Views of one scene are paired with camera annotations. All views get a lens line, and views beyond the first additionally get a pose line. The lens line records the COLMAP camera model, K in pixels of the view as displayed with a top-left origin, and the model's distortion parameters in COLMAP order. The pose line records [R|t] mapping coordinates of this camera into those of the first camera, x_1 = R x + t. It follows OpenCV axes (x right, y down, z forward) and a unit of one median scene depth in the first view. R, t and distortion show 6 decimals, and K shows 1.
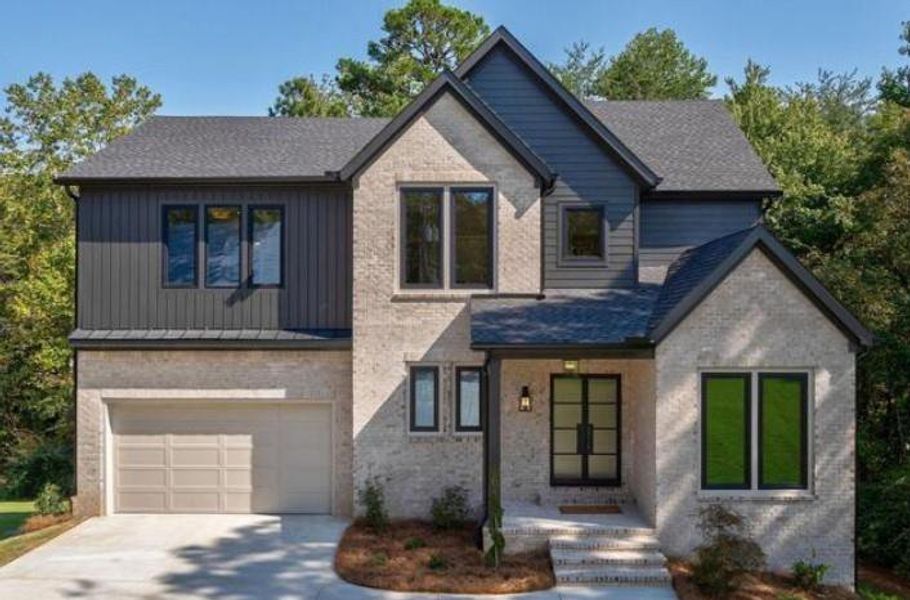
lens RADIAL K [[836.0, 0, 451.0], [0, 836.0, 328.2], [0, 0, 1]] dist [-0.011535, -0.005675]
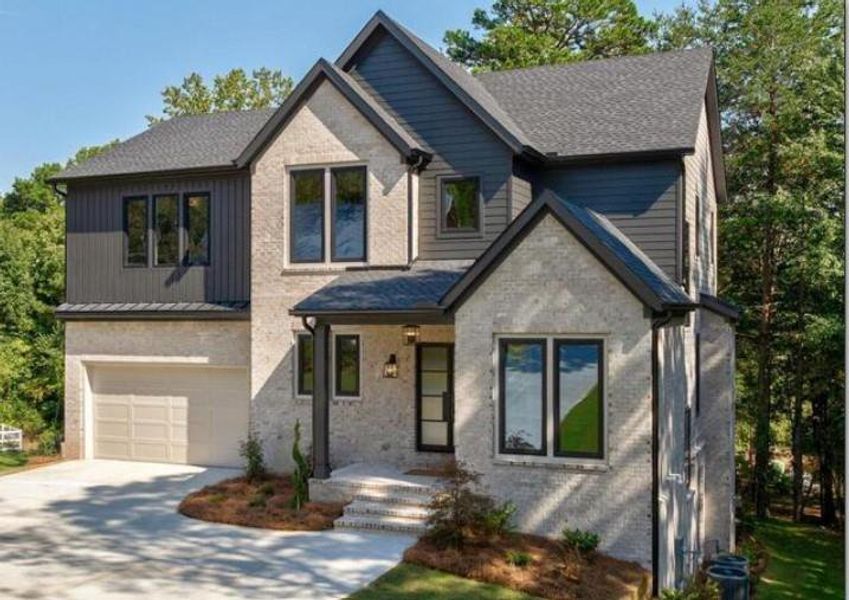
lens RADIAL K [[982.3, 0, 424.0], [0, 982.3, 322.8], [0, 0, 1]] dist [-0.008363, -0.006989]
pose [[0.926190, 0.000236, -0.377058, 0.586874], [-0.000718, 0.999999, -0.001137, 0.031624], [0.377058, 0.001324, 0.926189, -0.122522]]
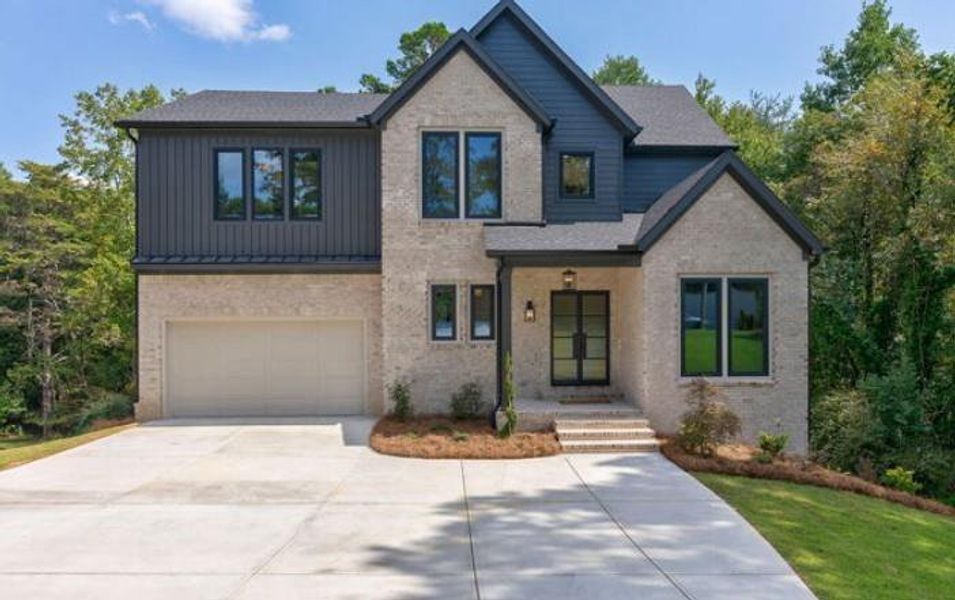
lens RADIAL K [[666.8, 0, 487.3], [0, 666.8, 337.1], [0, 0, 1]] dist [0.002171, -0.002205]
pose [[0.998402, -0.006621, 0.056119, -0.023824], [0.006399, 0.999971, 0.004124, 0.115789], [-0.056145, -0.003759, 0.998416, 0.063305]]
